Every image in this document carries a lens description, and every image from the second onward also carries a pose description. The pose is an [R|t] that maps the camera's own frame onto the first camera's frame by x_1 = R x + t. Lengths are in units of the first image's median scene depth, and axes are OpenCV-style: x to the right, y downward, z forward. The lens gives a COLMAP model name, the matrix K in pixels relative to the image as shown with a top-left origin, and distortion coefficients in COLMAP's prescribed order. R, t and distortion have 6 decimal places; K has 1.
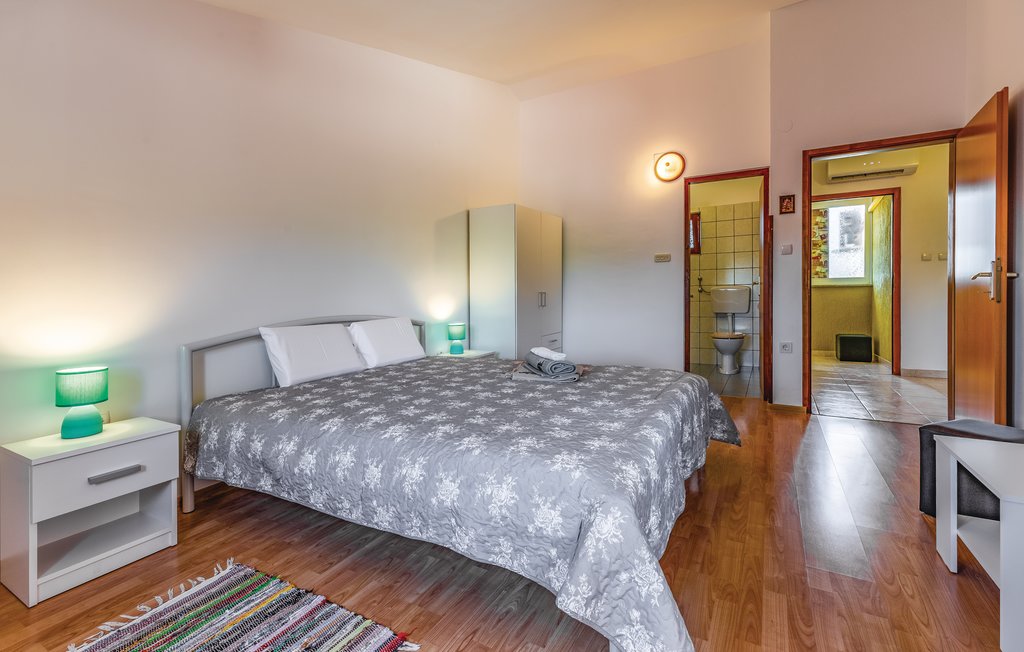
lens RADIAL K [[460.7, 0, 509.3], [0, 460.7, 292.8], [0, 0, 1]] dist [0.002155, 0.000197]
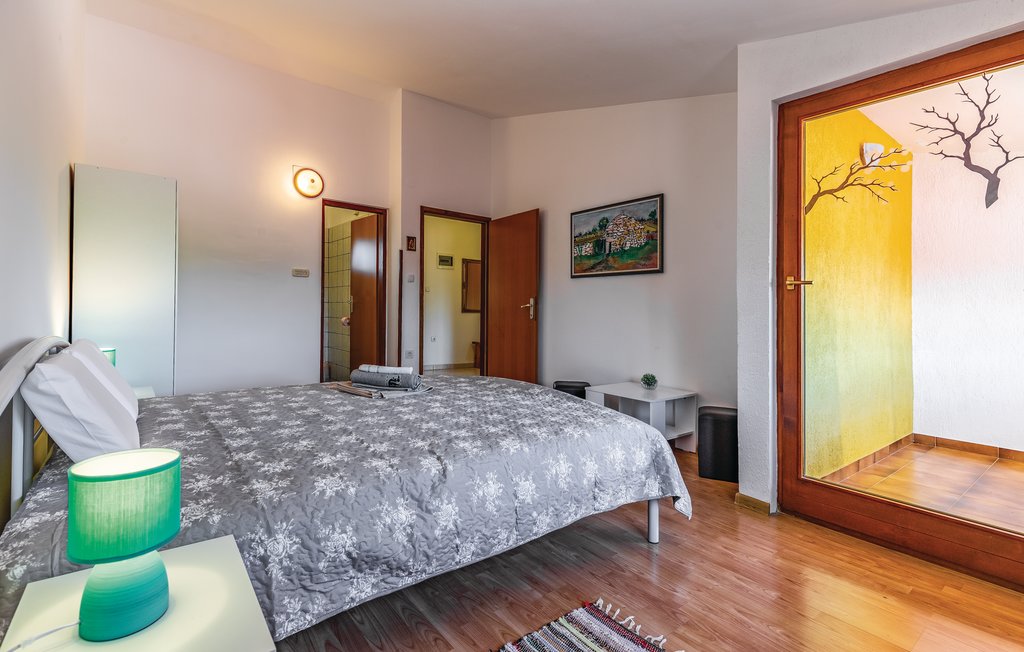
lens RADIAL K [[460.7, 0, 509.3], [0, 460.7, 292.8], [0, 0, 1]] dist [0.002155, 0.000197]
pose [[0.387776, 0.064086, 0.919523, -1.081272], [-0.033451, 0.997901, -0.055442, 0.019906], [-0.921146, -0.009260, 0.389106, 0.552372]]
